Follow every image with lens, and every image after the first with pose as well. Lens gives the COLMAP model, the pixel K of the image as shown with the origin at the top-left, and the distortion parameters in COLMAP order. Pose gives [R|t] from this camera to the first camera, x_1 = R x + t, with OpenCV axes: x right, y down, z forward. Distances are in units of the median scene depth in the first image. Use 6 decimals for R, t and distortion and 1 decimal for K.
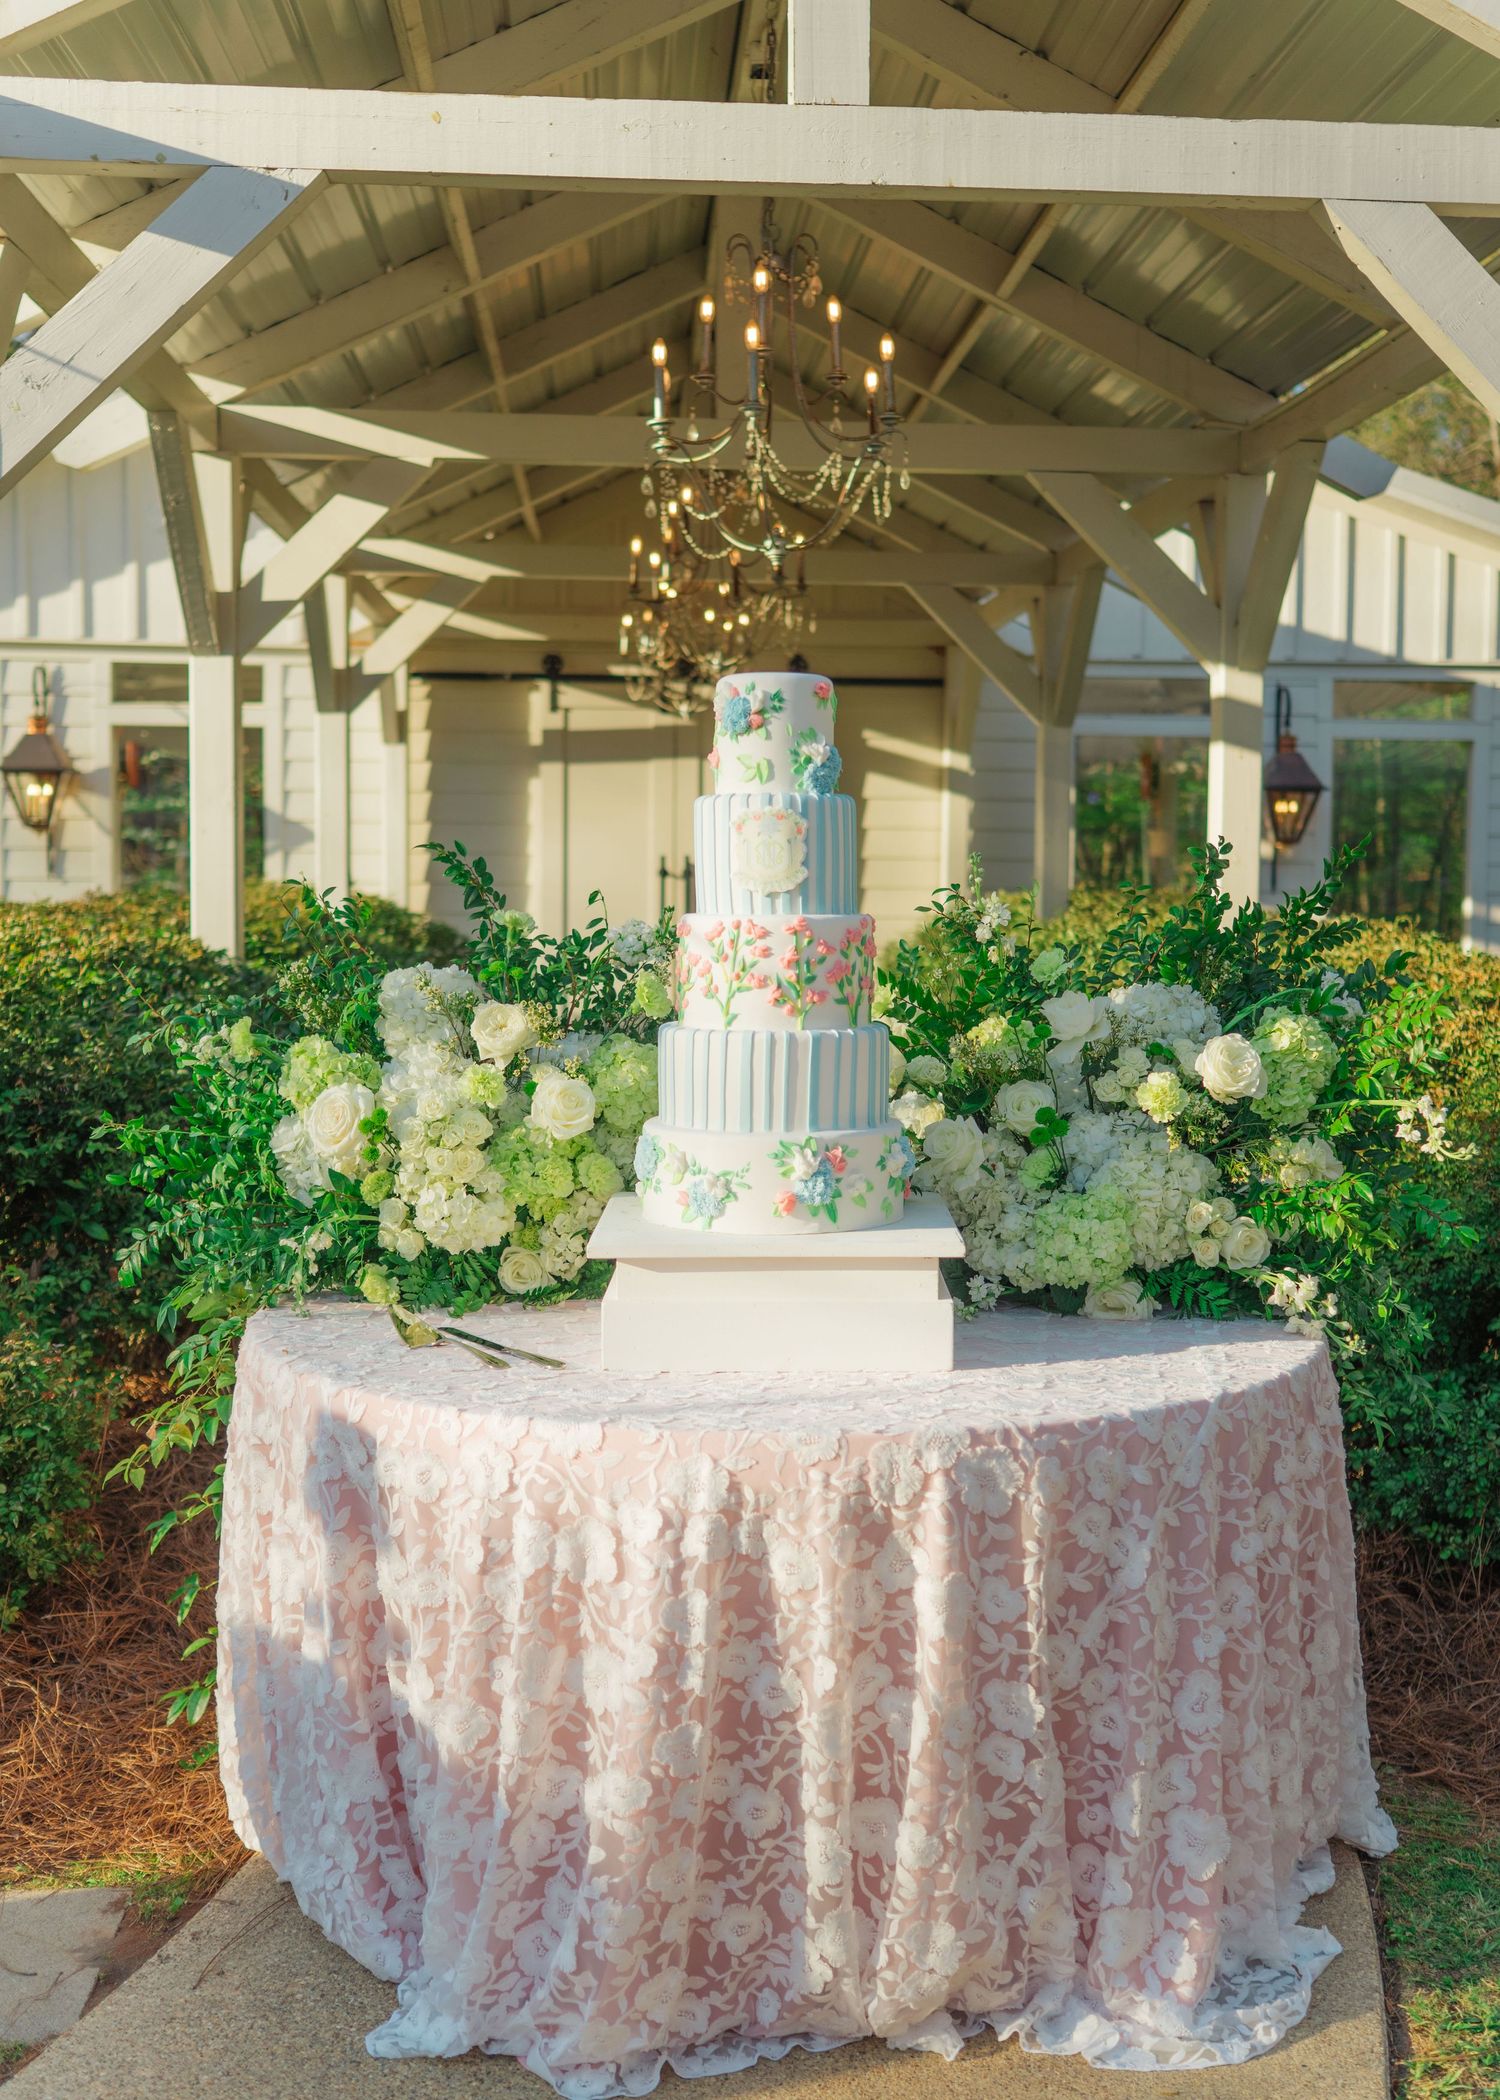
lens RADIAL K [[2246.6, 0, 749.8], [0, 2246.6, 1008.5], [0, 0, 1]] dist [-0.016024, 0.026939]
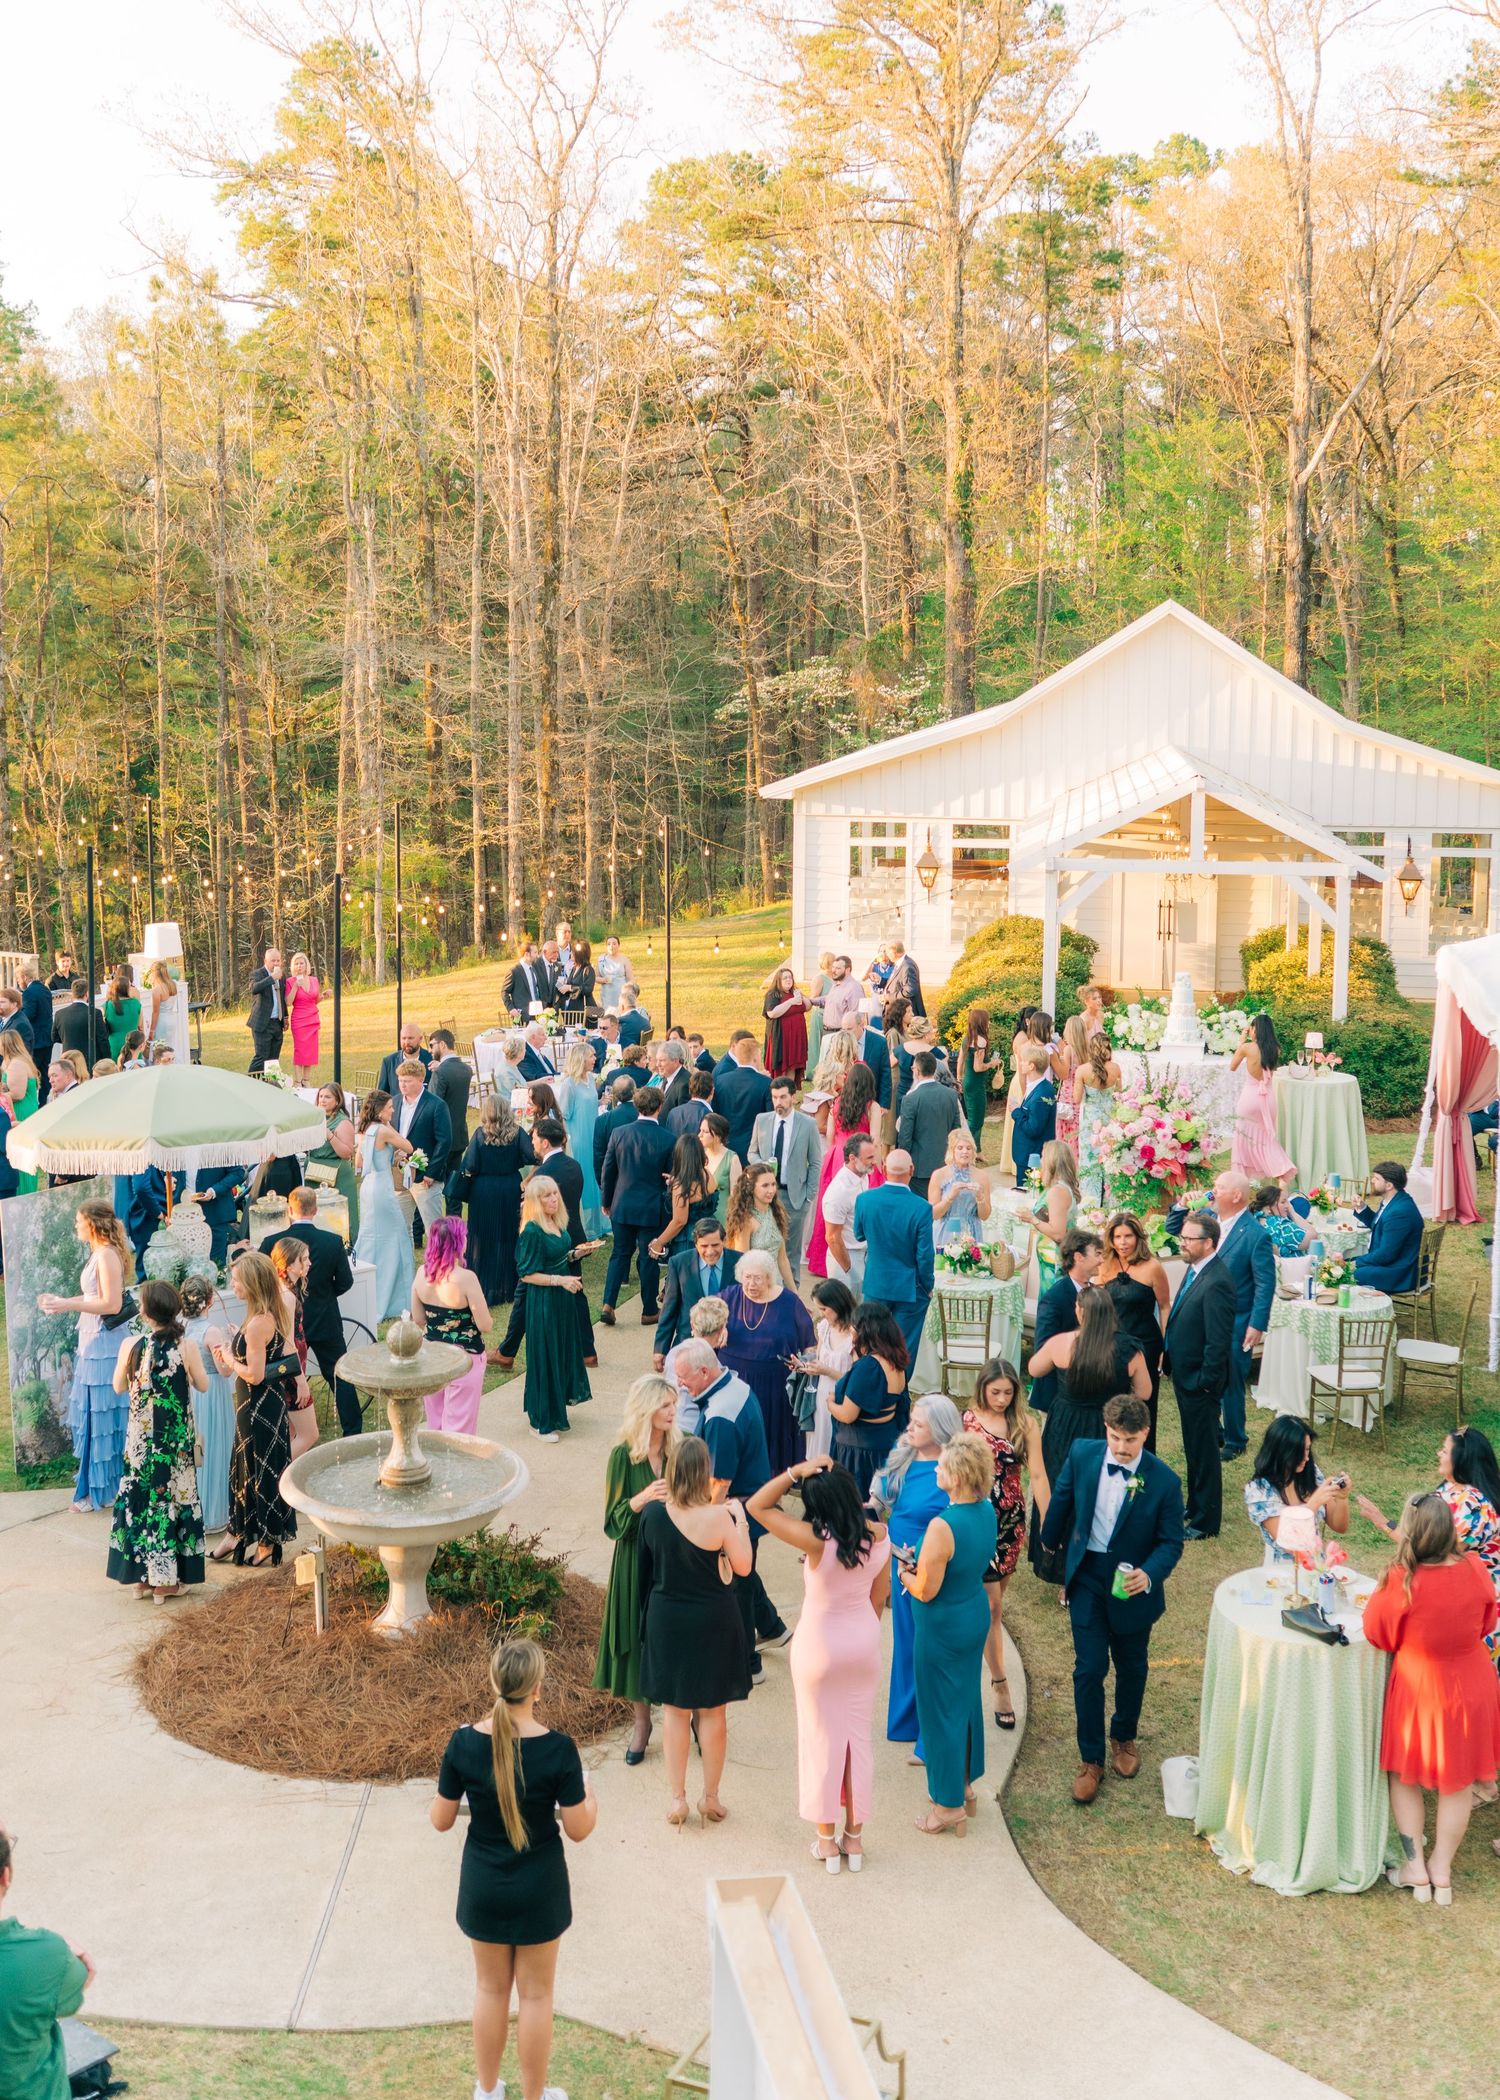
lens RADIAL K [[2246.6, 0, 749.8], [0, 2246.6, 1008.5], [0, 0, 1]] dist [-0.016024, 0.026939]
pose [[0.979458, 0.028949, -0.199561, 0.023812], [-0.013257, 0.996745, 0.079525, -0.162733], [0.201214, -0.075246, 0.976653, -1.814396]]
